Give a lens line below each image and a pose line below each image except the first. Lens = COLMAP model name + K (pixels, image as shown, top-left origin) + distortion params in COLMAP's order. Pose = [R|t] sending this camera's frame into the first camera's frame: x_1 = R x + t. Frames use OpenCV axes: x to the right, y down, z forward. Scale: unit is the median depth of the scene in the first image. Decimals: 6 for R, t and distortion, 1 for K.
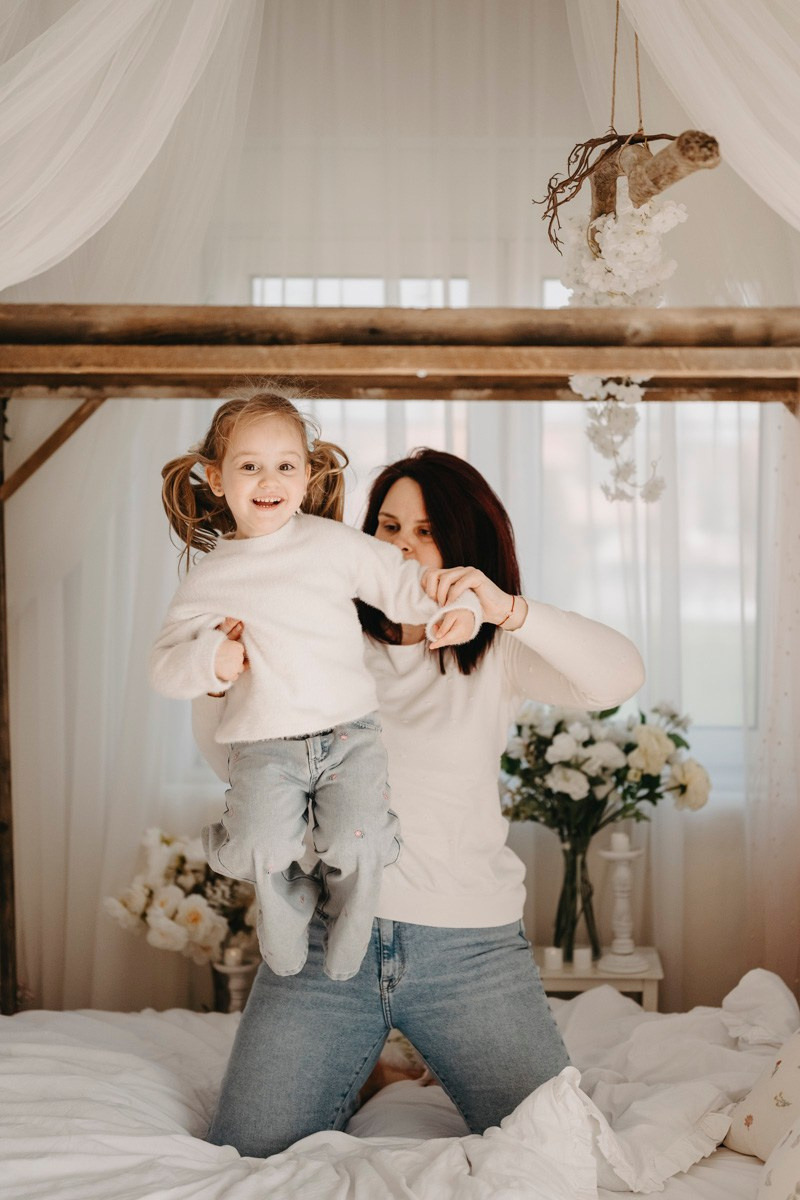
lens RADIAL K [[1692.1, 0, 400.0], [0, 1692.1, 600.0], [0, 0, 1]] dist [-0.012809, -0.028287]
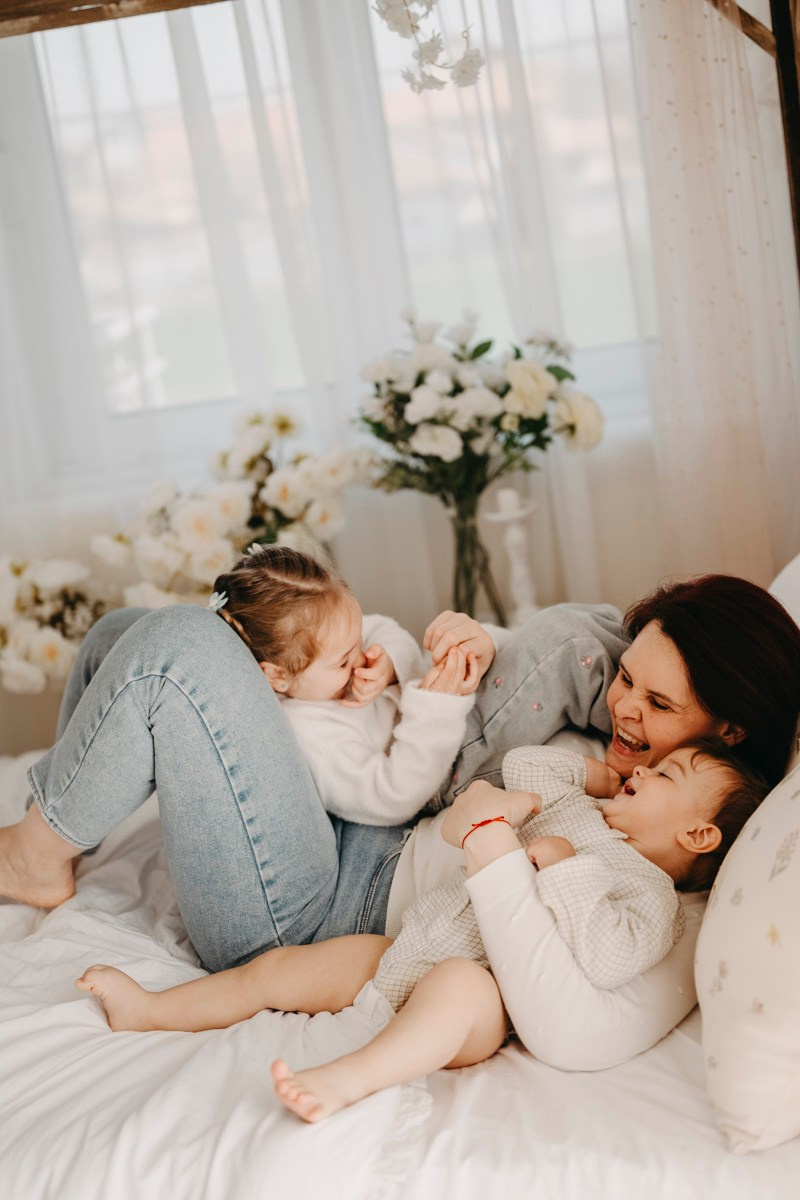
lens RADIAL K [[1692.1, 0, 400.0], [0, 1692.1, 600.0], [0, 0, 1]] dist [-0.012809, -0.028287]
pose [[0.987887, -0.154659, 0.012608, 0.056317], [0.148697, 0.966762, 0.207993, 0.004392], [-0.044356, -0.203599, 0.978049, 0.145830]]
